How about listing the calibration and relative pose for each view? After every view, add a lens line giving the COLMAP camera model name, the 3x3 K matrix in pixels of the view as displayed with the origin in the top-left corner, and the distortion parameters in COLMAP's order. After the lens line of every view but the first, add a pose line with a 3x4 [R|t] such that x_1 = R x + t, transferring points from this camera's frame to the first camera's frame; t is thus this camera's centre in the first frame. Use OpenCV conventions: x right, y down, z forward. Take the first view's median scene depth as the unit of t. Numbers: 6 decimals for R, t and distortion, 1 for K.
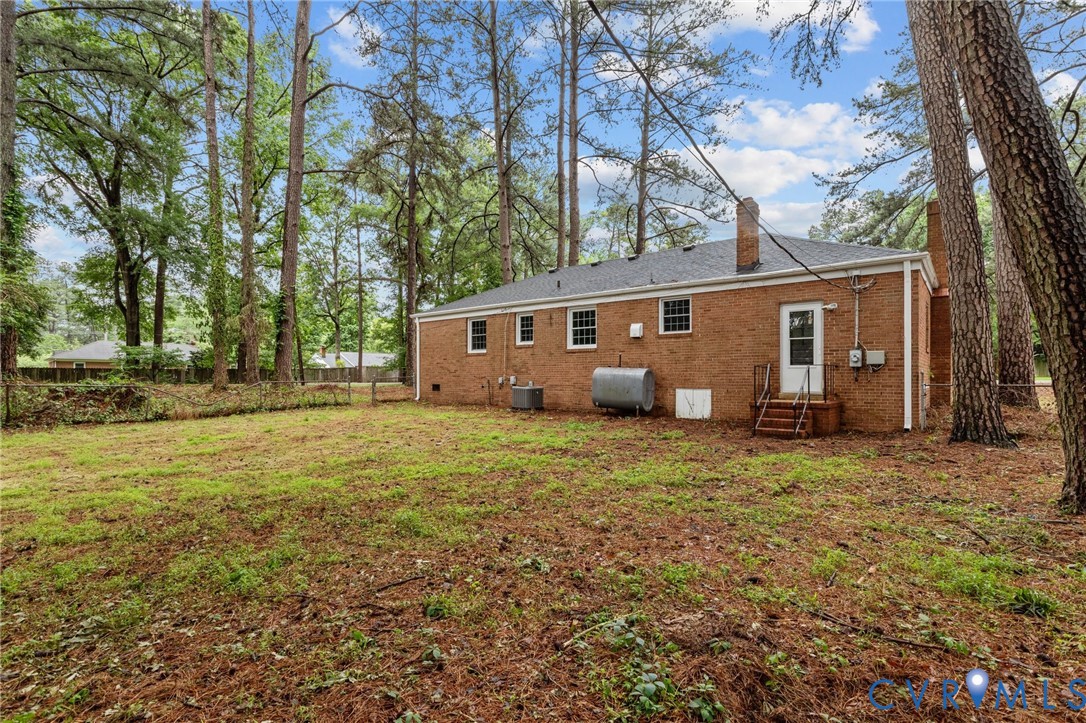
lens RADIAL K [[522.8, 0, 542.1], [0, 522.8, 373.6], [0, 0, 1]] dist [-0.000429, 0.007712]
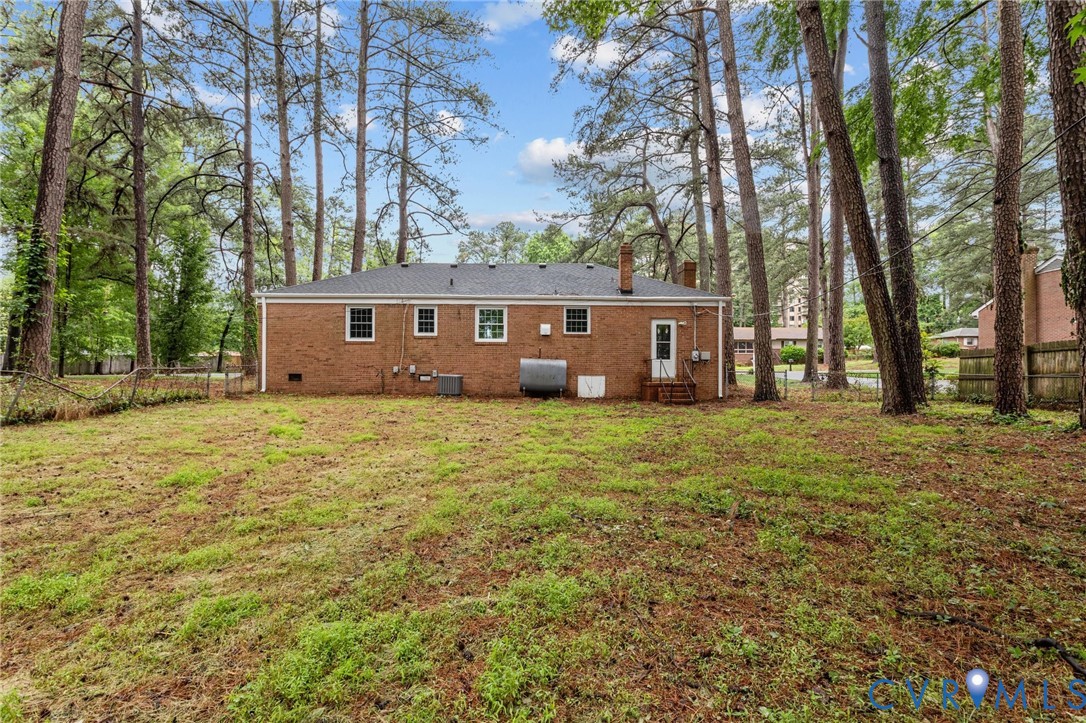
lens RADIAL K [[531.2, 0, 541.8], [0, 531.2, 370.8], [0, 0, 1]] dist [-0.000017, 0.000487]
pose [[0.754843, 0.008052, 0.655856, -0.715988], [-0.007832, 0.999964, -0.003263, 0.022406], [-0.655858, -0.002674, 0.754879, 0.043235]]
